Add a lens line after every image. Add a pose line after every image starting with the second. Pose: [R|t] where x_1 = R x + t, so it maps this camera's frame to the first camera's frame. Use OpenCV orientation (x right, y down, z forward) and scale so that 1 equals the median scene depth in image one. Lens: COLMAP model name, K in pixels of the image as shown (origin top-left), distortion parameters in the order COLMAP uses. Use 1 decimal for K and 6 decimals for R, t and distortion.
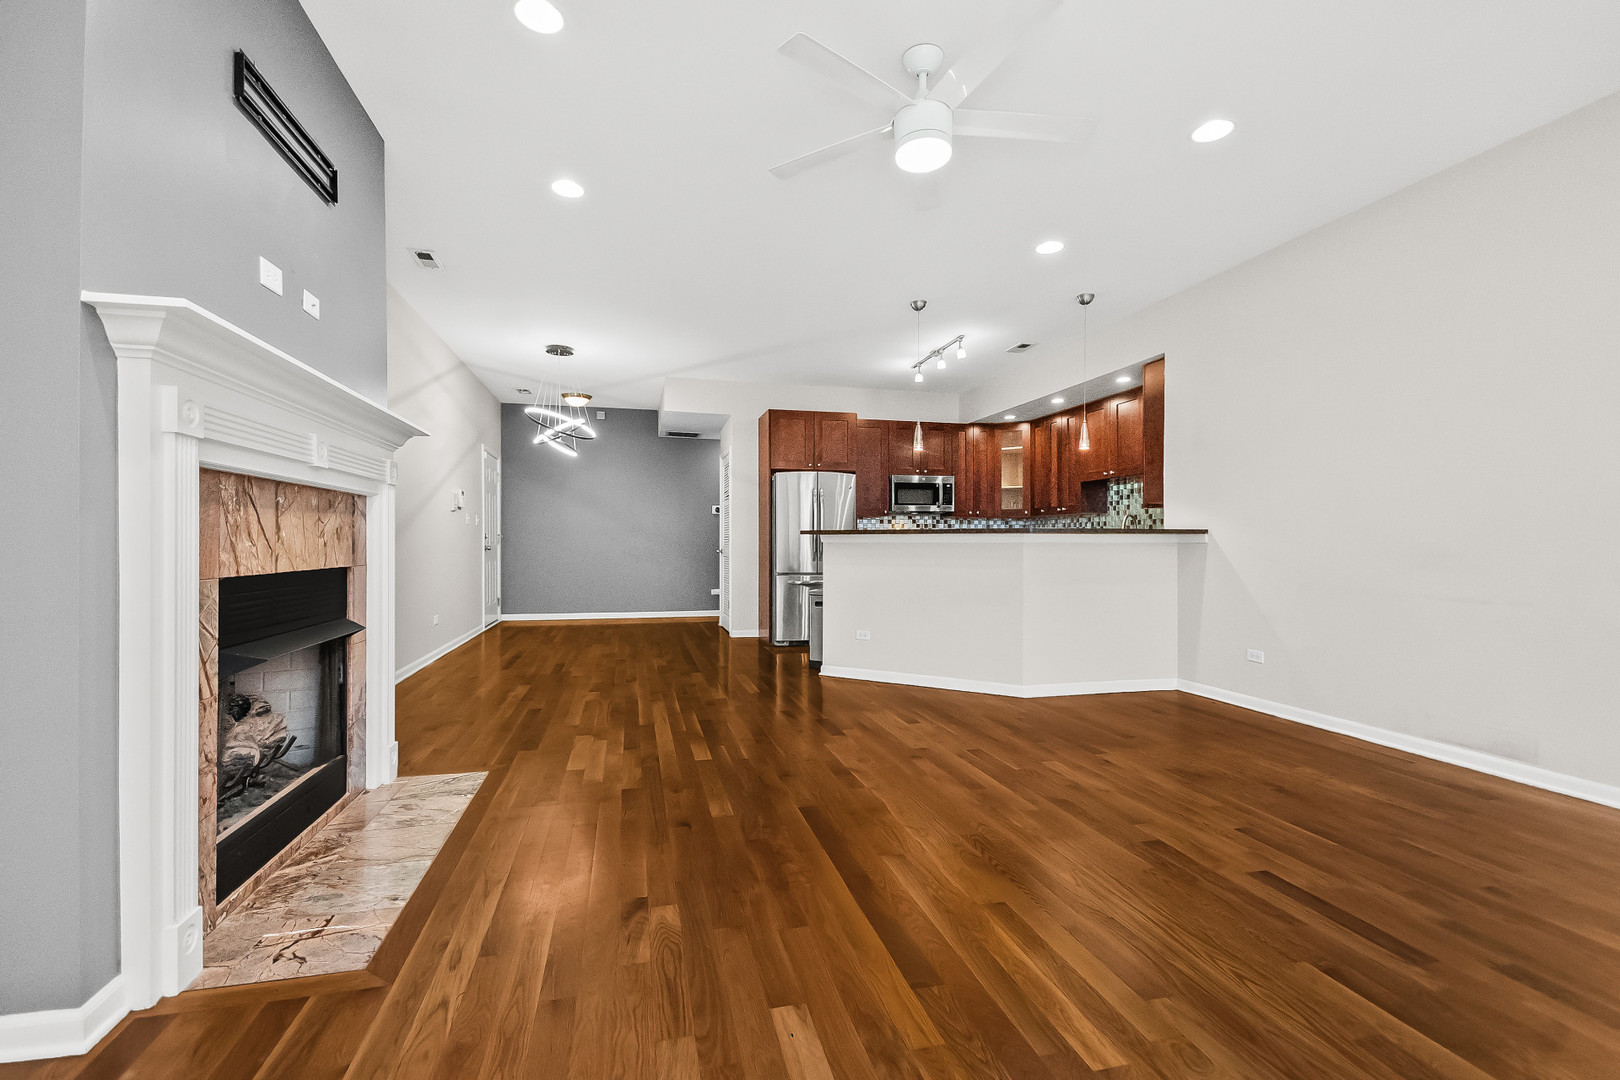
lens RADIAL K [[715.6, 0, 806.5], [0, 715.6, 535.3], [0, 0, 1]] dist [0.017127, -0.000809]
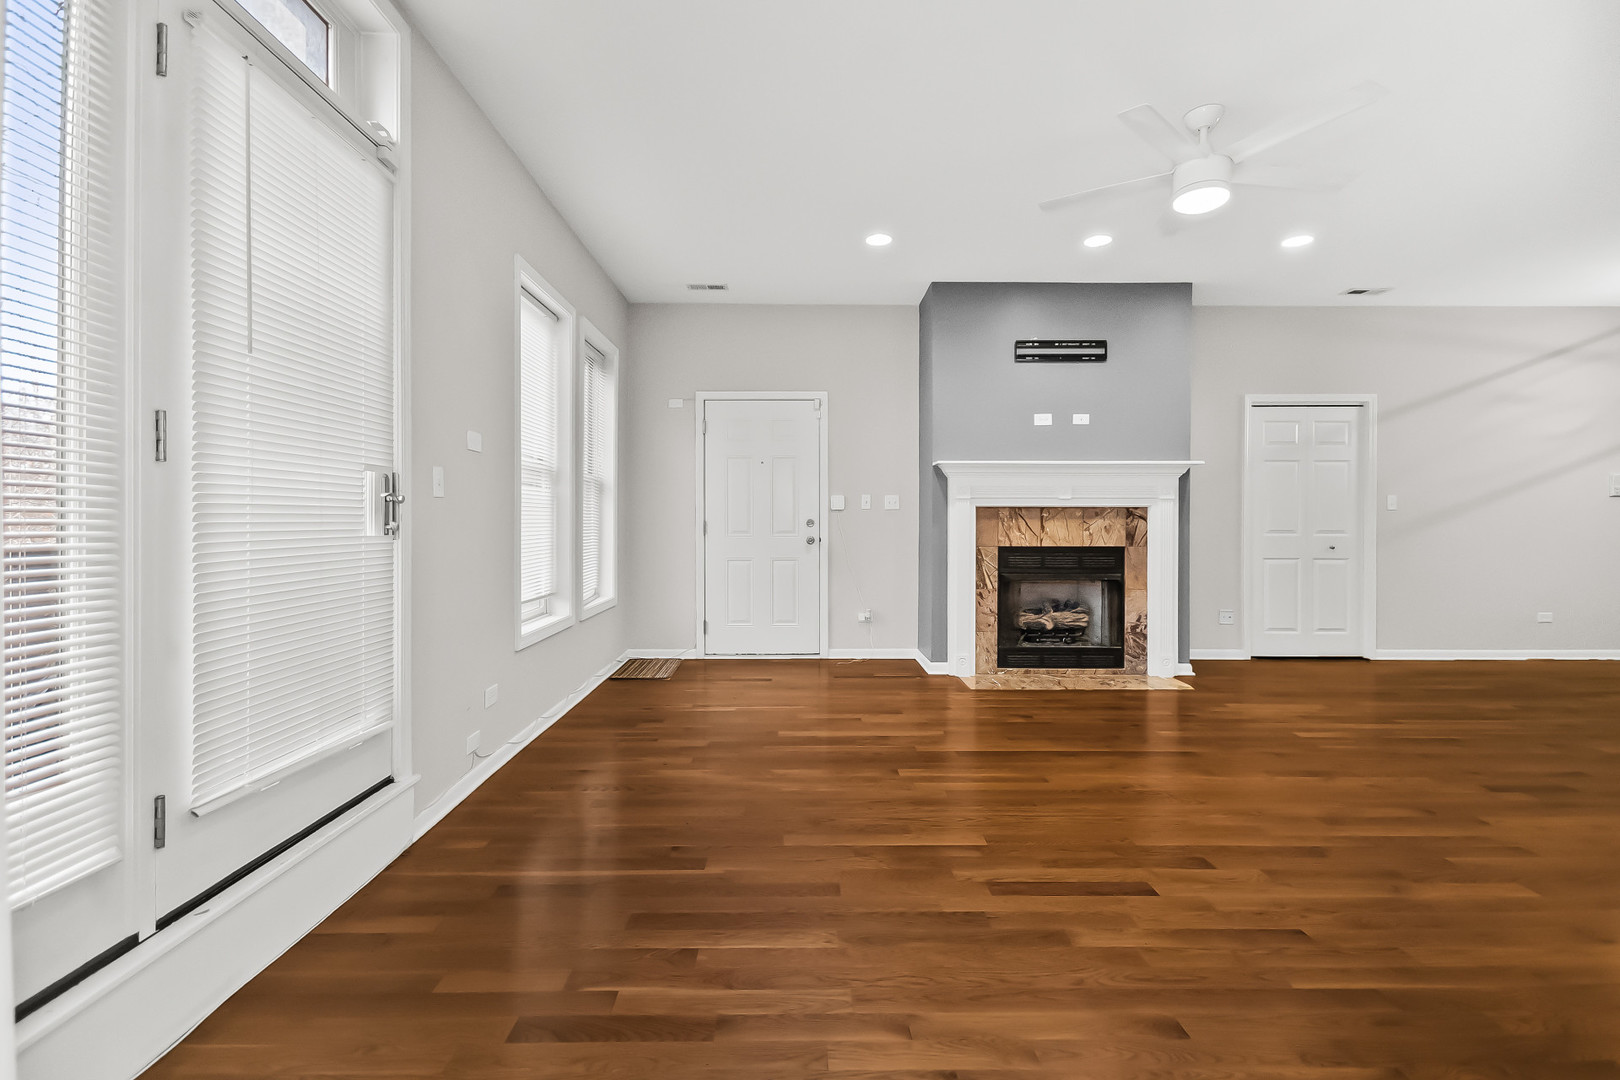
lens RADIAL K [[715.6, 0, 807.1], [0, 715.6, 525.7], [0, 0, 1]] dist [0.017127, -0.000809]
pose [[-0.224480, 0.003884, -0.974471, 1.699941], [0.005937, 0.999979, 0.002618, -0.025558], [0.974461, -0.005198, -0.224498, 0.785532]]
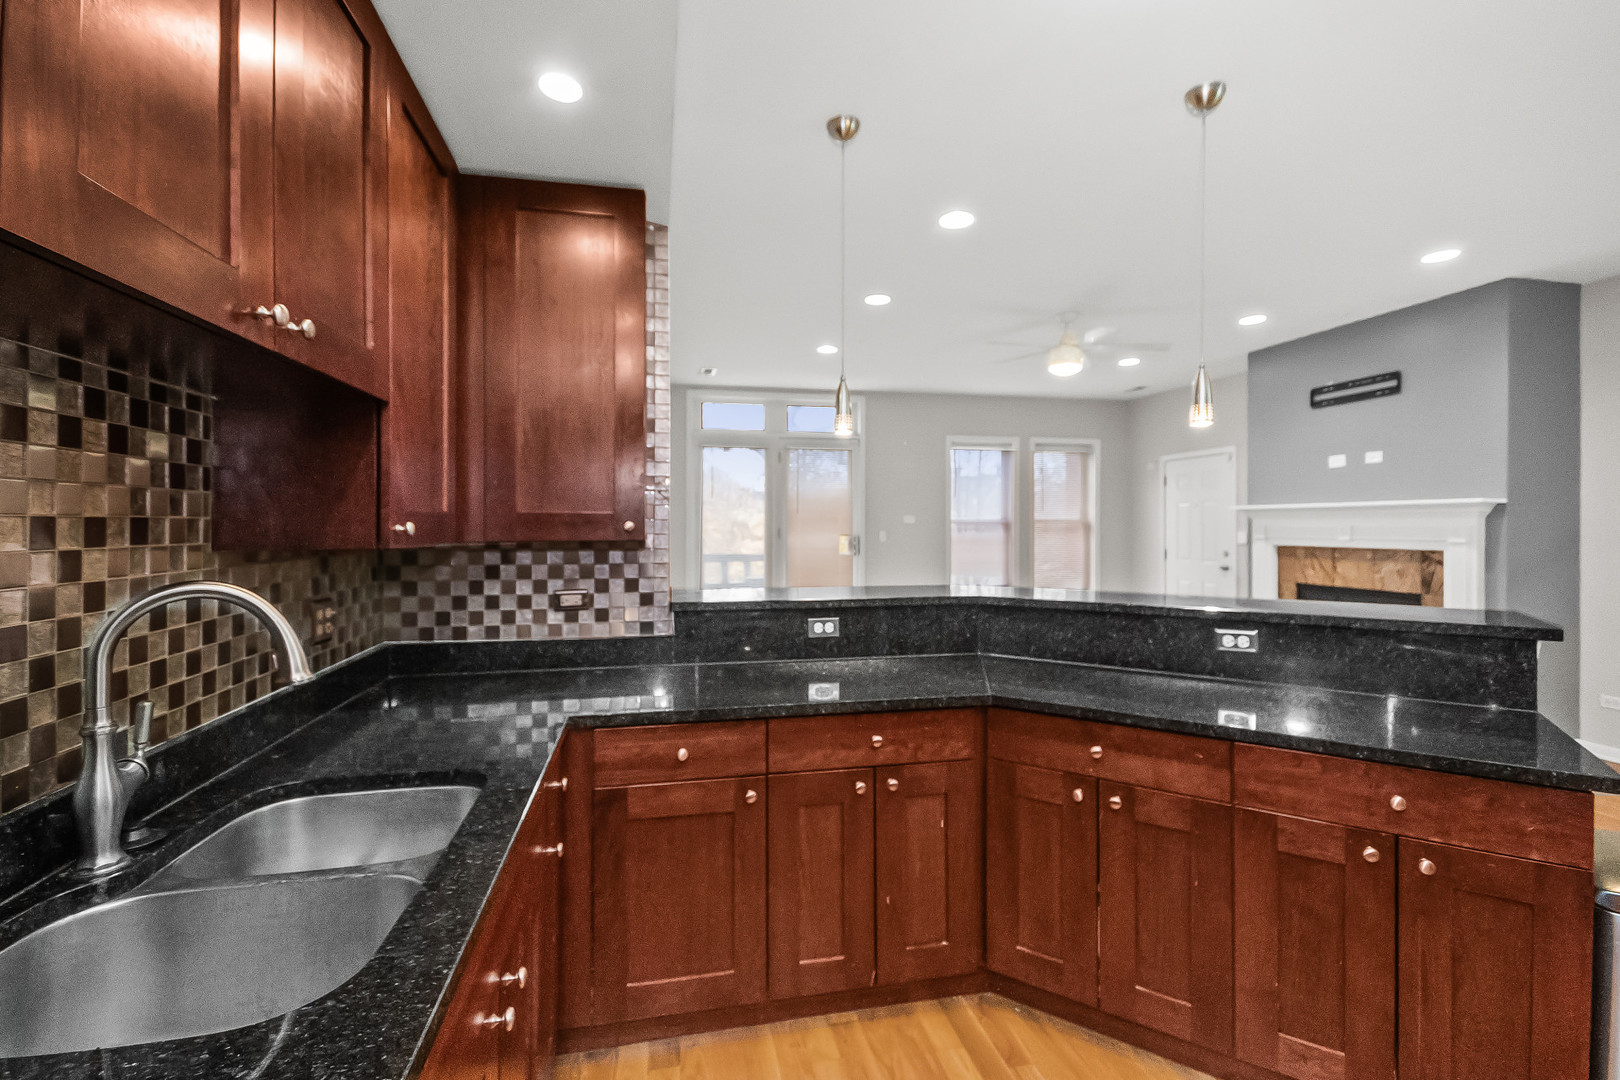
lens RADIAL K [[715.6, 0, 809.9], [0, 715.6, 531.6], [0, 0, 1]] dist [0.017127, -0.000809]
pose [[-0.999694, -0.004400, 0.024336, 0.935518], [-0.004390, 0.999990, 0.000464, -0.121552], [-0.024338, 0.000357, -0.999704, 3.432632]]
